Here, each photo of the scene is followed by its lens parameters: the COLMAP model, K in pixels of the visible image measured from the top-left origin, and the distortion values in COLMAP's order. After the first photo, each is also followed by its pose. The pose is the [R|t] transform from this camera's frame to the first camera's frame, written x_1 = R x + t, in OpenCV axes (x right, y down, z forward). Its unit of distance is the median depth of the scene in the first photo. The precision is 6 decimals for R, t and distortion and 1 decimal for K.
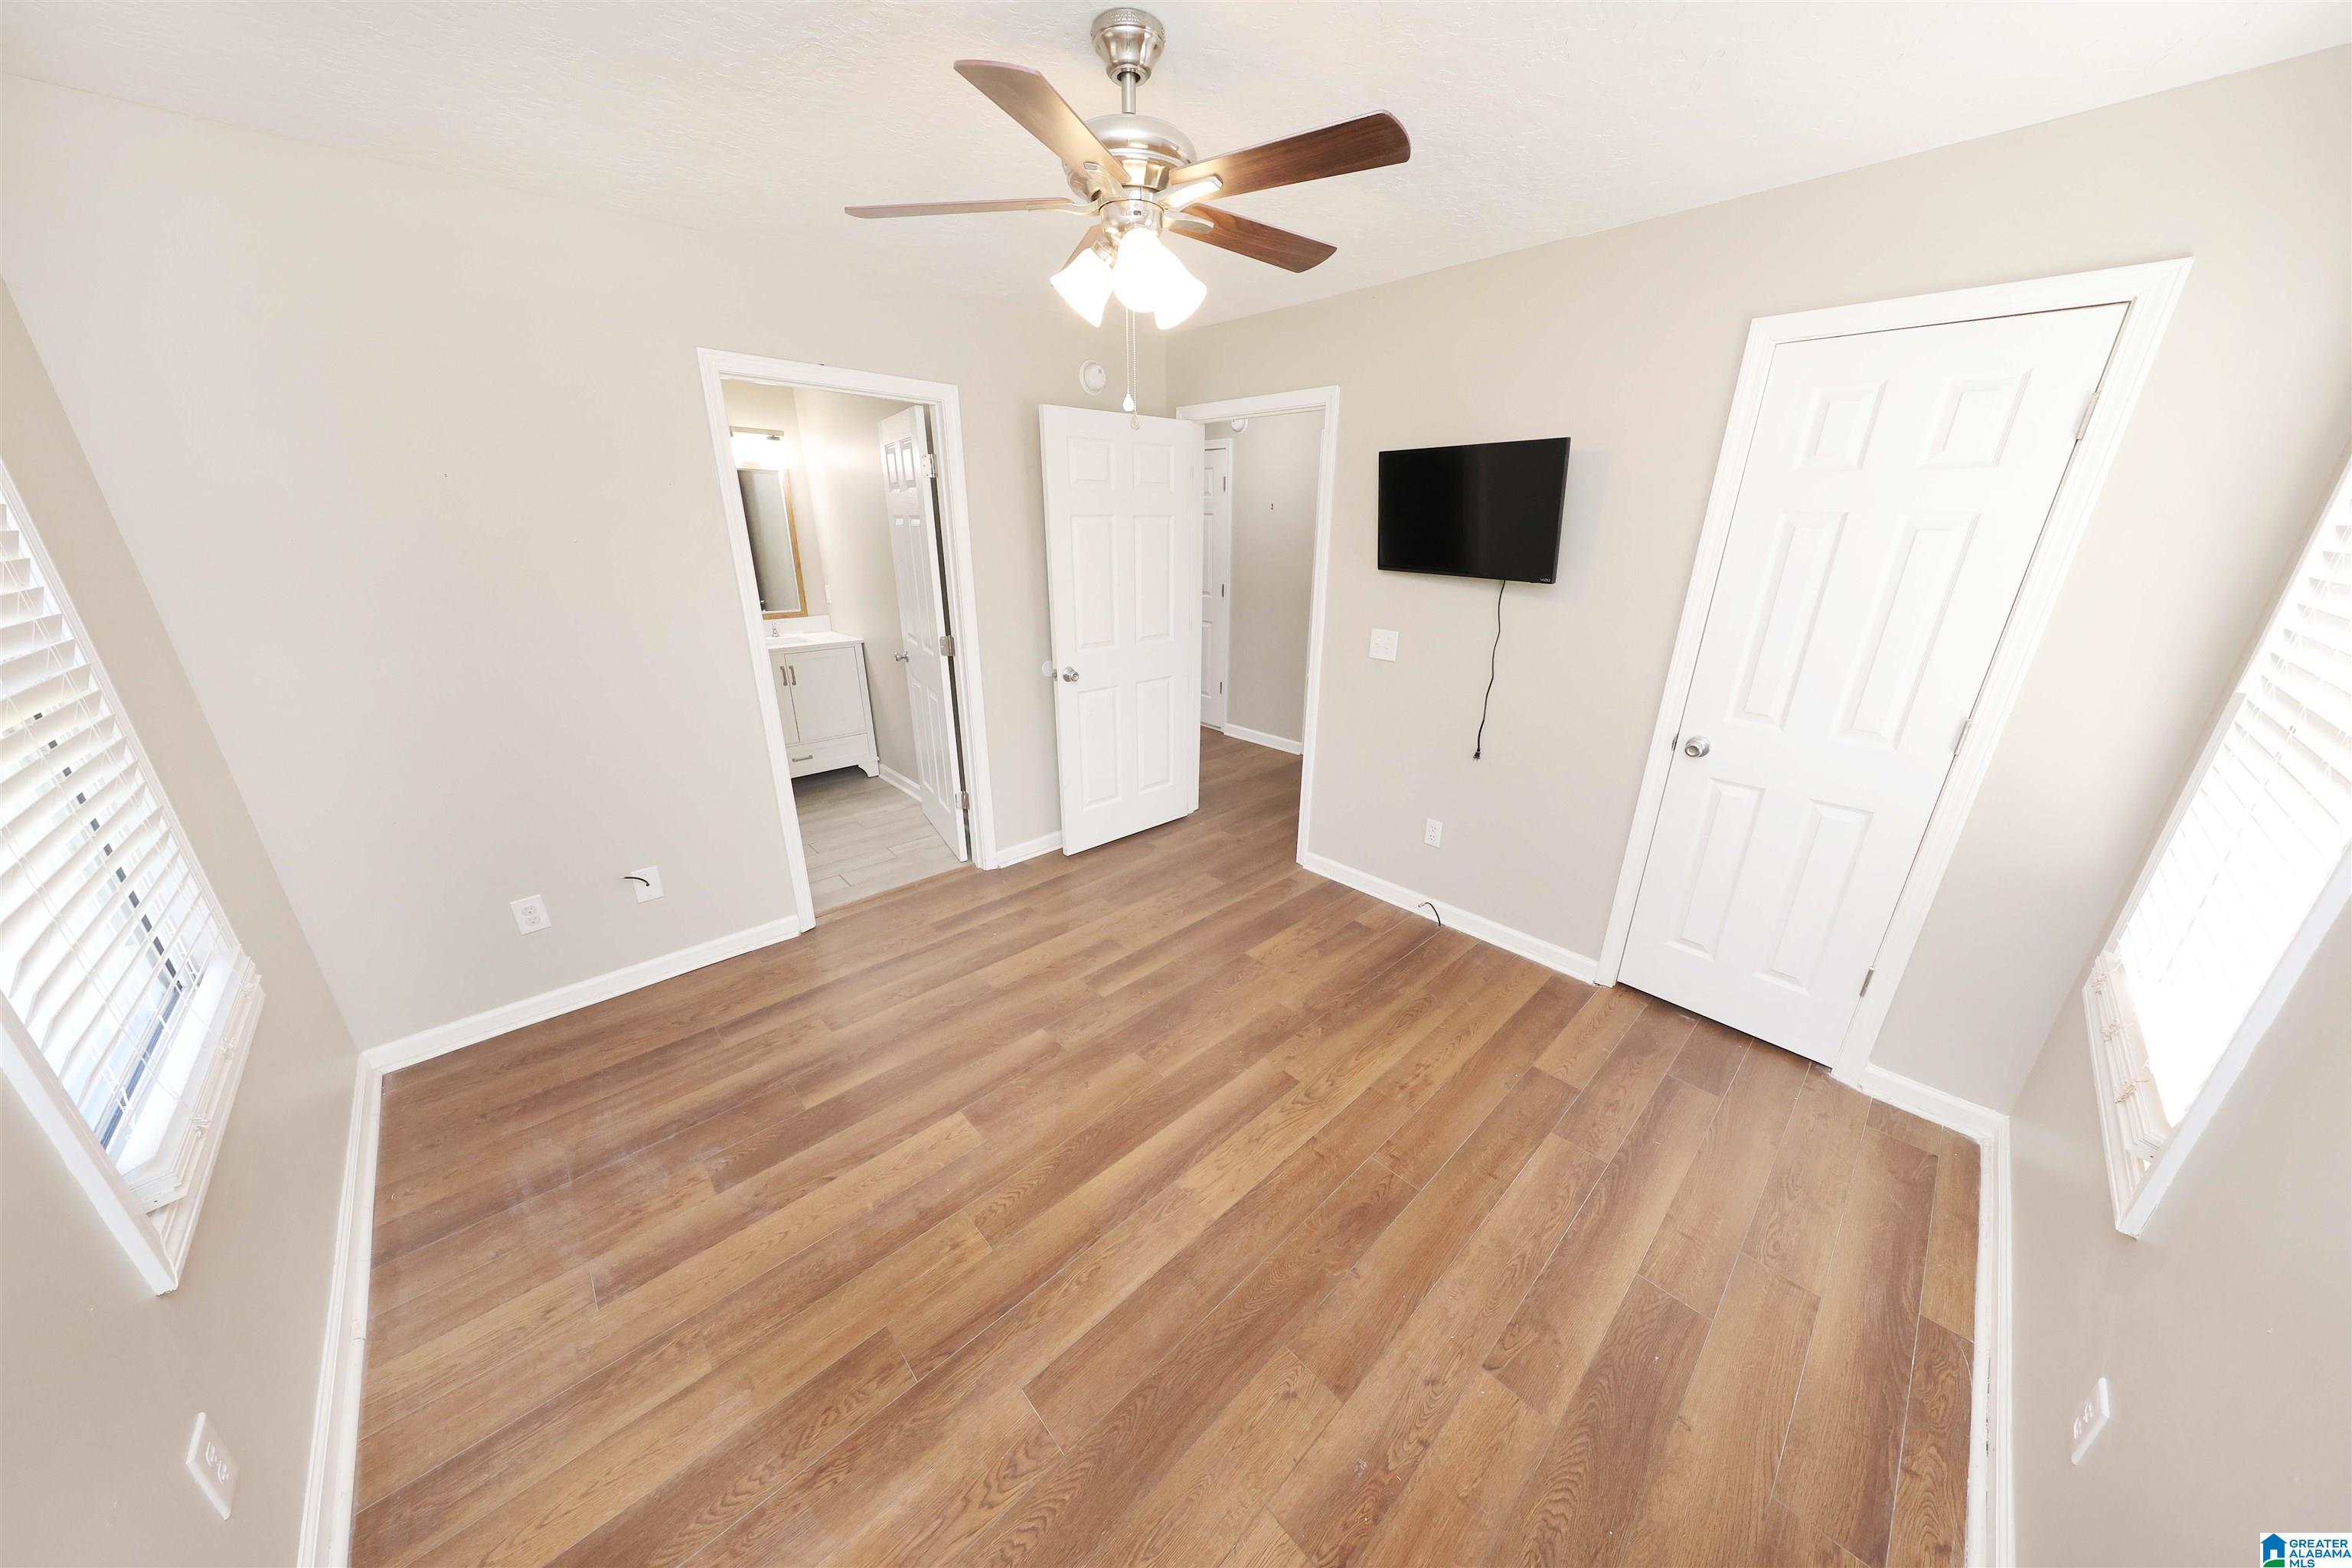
lens RADIAL K [[732.8, 0, 1182.3], [0, 732.8, 777.2], [0, 0, 1]] dist [-0.000393, -0.000245]
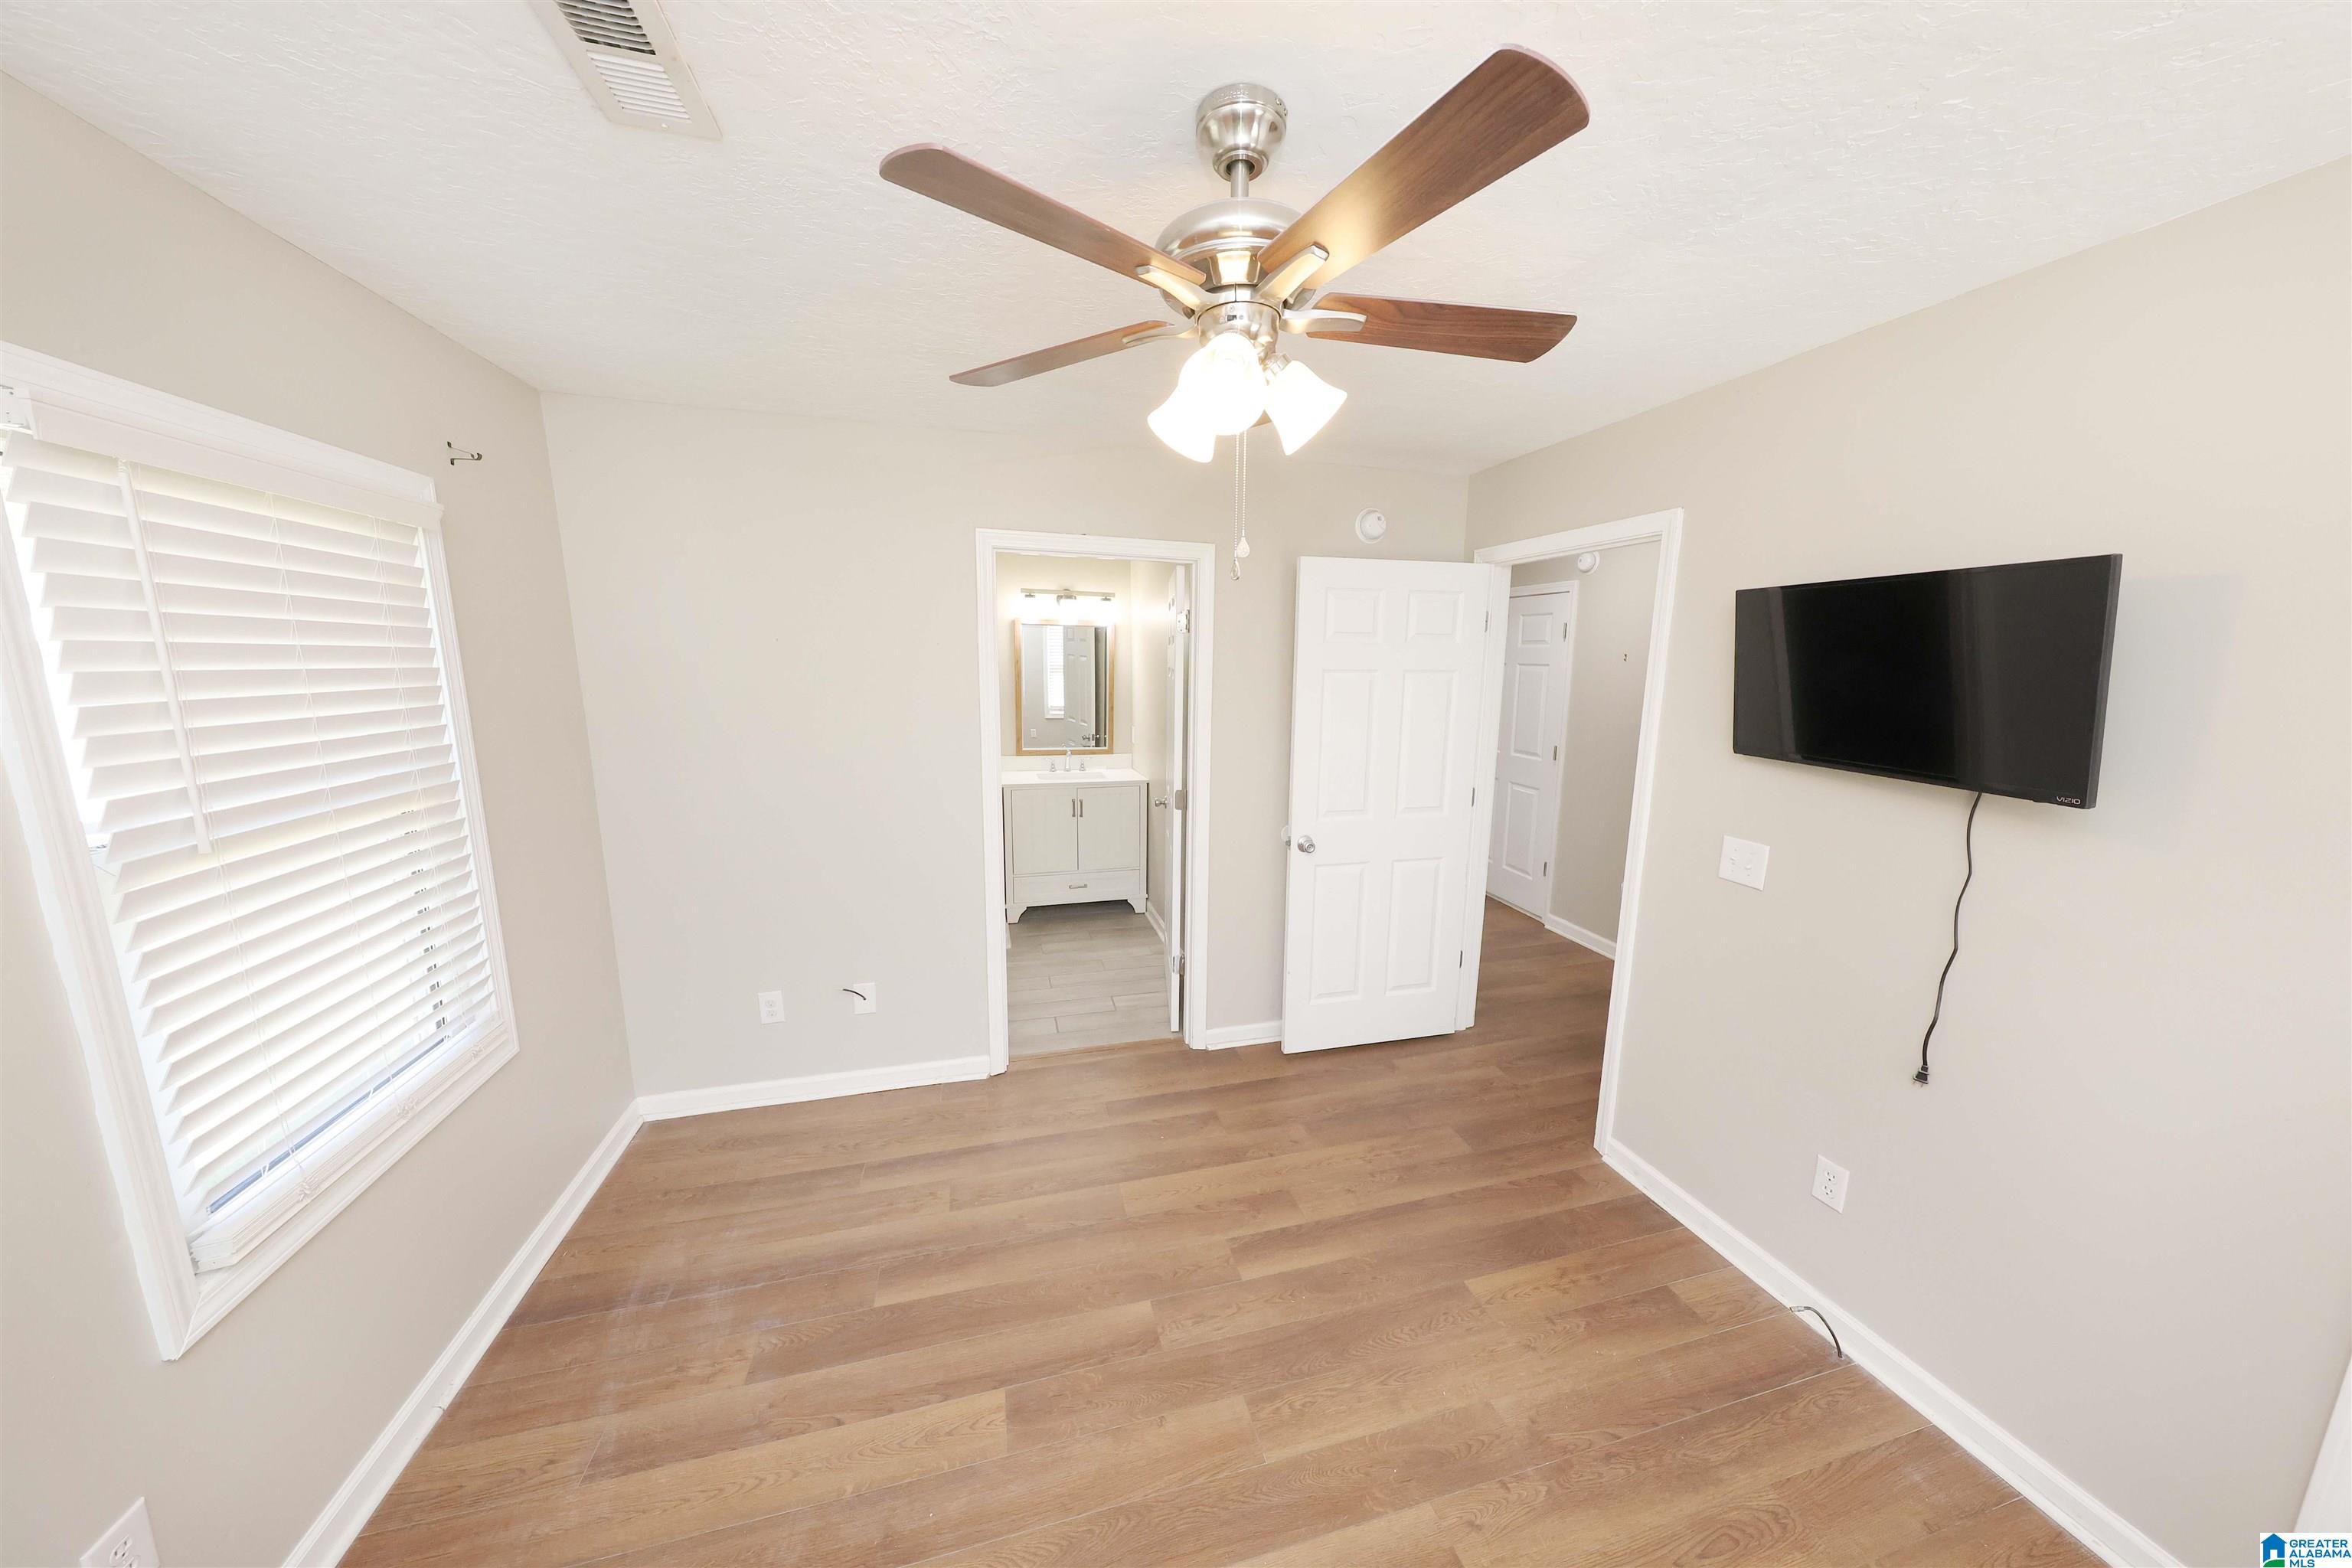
lens RADIAL K [[732.8, 0, 1182.3], [0, 732.8, 777.2], [0, 0, 1]] dist [-0.000393, -0.000245]
pose [[0.881719, 0.078291, -0.465234, 0.168011], [-0.161554, 0.976619, -0.141831, -0.102632], [0.443252, 0.200215, 0.873752, 0.229497]]
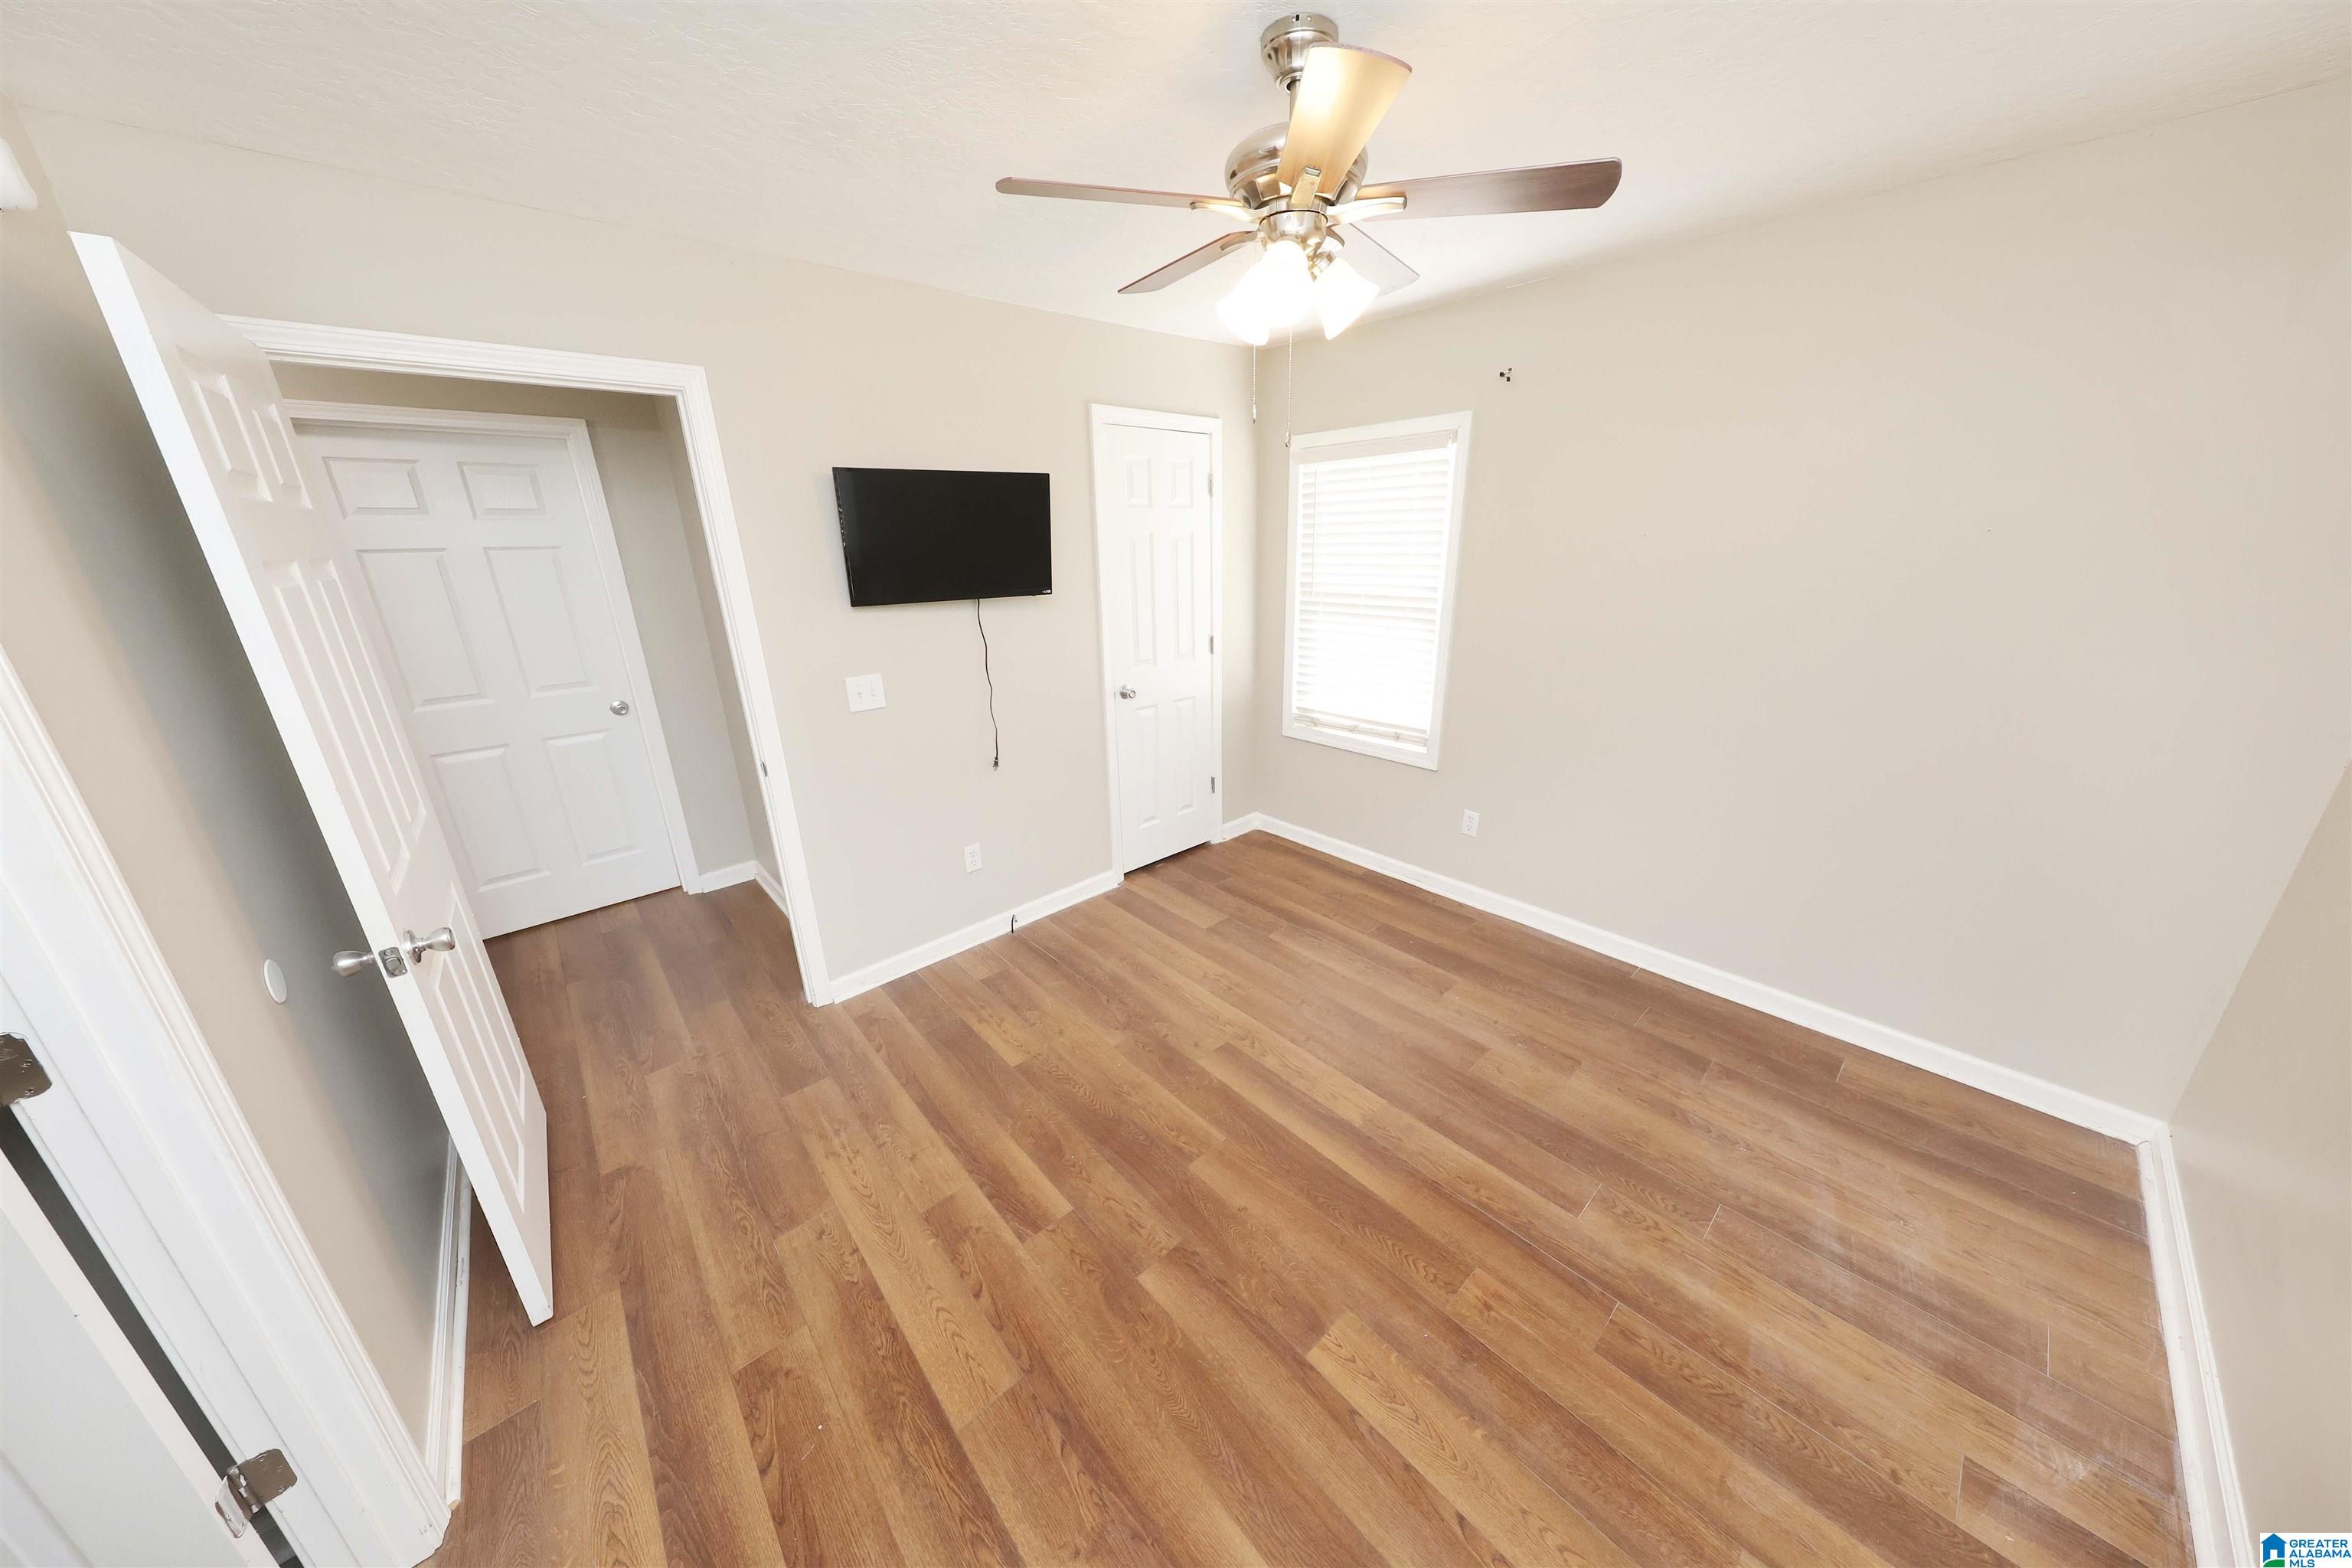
lens RADIAL K [[732.8, 0, 1182.3], [0, 732.8, 777.2], [0, 0, 1]] dist [-0.000393, -0.000245]
pose [[0.023032, -0.322768, 0.946198, -0.725546], [0.359493, 0.885816, 0.293420, -0.275200], [-0.932864, 0.333394, 0.136435, 0.743278]]
